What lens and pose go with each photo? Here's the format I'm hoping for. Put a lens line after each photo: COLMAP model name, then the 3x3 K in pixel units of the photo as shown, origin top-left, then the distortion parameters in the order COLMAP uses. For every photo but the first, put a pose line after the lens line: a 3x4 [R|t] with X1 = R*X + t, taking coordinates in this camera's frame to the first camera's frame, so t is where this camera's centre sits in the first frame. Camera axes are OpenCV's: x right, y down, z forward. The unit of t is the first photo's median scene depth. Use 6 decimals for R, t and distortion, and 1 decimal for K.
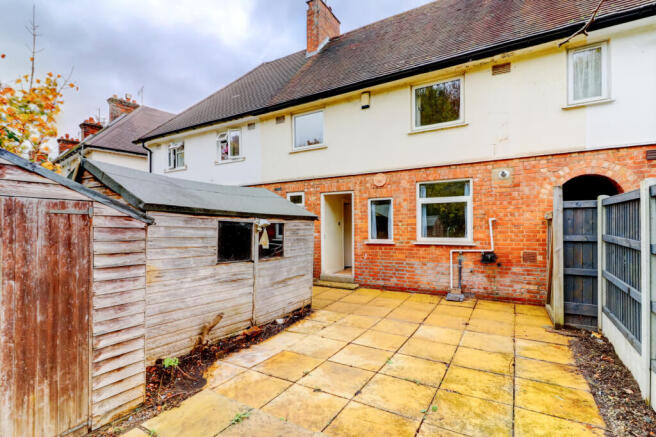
lens RADIAL K [[306.7, 0, 325.2], [0, 306.7, 223.3], [0, 0, 1]] dist [-0.000733, -0.000973]
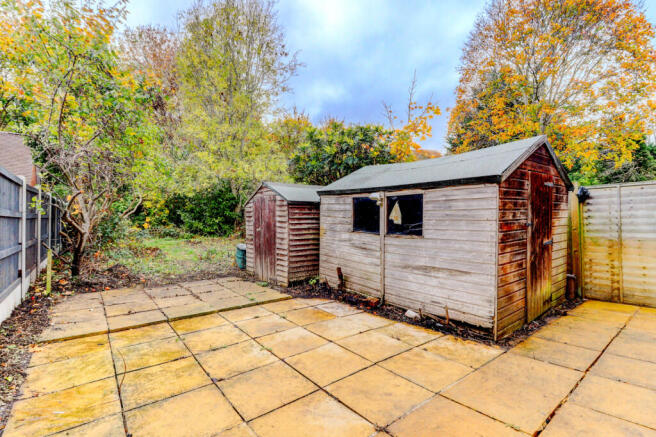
lens RADIAL K [[306.7, 0, 322.3], [0, 306.7, 216.4], [0, 0, 1]] dist [-0.000733, -0.000973]
pose [[-0.353154, 0.003496, -0.935559, 0.995962], [0.014462, 0.999894, -0.001723, 0.079855], [0.935454, -0.014139, -0.353167, 1.513100]]
